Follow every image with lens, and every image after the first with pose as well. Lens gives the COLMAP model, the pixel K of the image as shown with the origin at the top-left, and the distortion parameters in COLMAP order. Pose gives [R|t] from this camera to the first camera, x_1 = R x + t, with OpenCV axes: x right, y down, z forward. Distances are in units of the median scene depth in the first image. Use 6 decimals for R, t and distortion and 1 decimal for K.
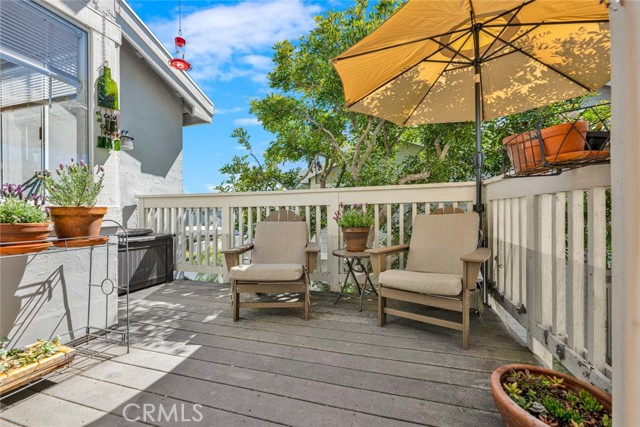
lens RADIAL K [[258.7, 0, 335.0], [0, 258.7, 214.0], [0, 0, 1]] dist [-0.000231, 0.001620]
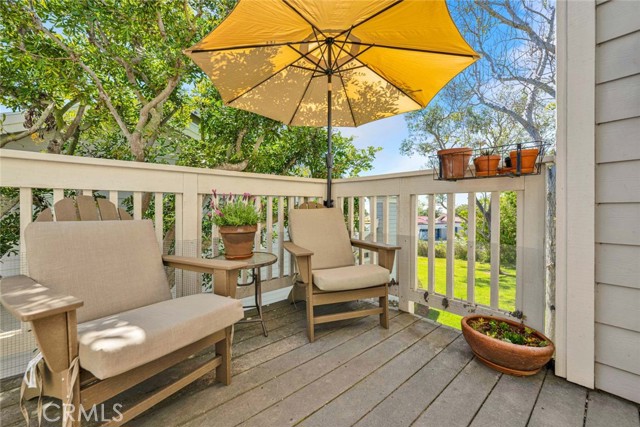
lens RADIAL K [[258.7, 0, 317.2], [0, 258.7, 211.9], [0, 0, 1]] dist [-0.000231, 0.001620]
pose [[0.573394, 0.001631, 0.819278, -0.372727], [-0.005132, 0.999986, 0.001602, 0.010685], [-0.819264, -0.005123, 0.573394, 0.384247]]
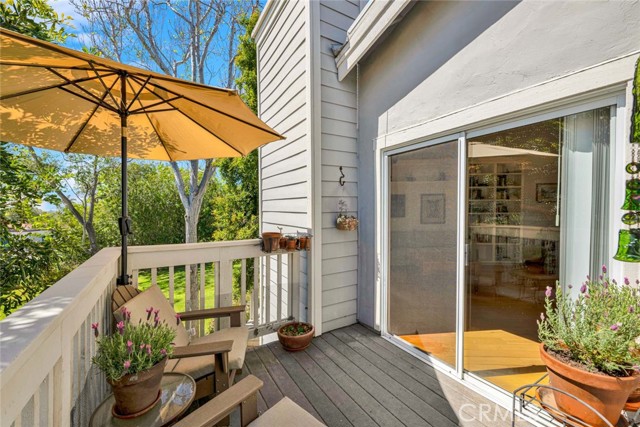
lens RADIAL K [[258.7, 0, 322.1], [0, 258.7, 208.4], [0, 0, 1]] dist [-0.000231, 0.001620]
pose [[-0.717605, 0.004148, 0.696438, -0.518051], [0.003494, 0.999991, -0.002357, -0.251487], [-0.696442, 0.000742, -0.717613, 1.119479]]
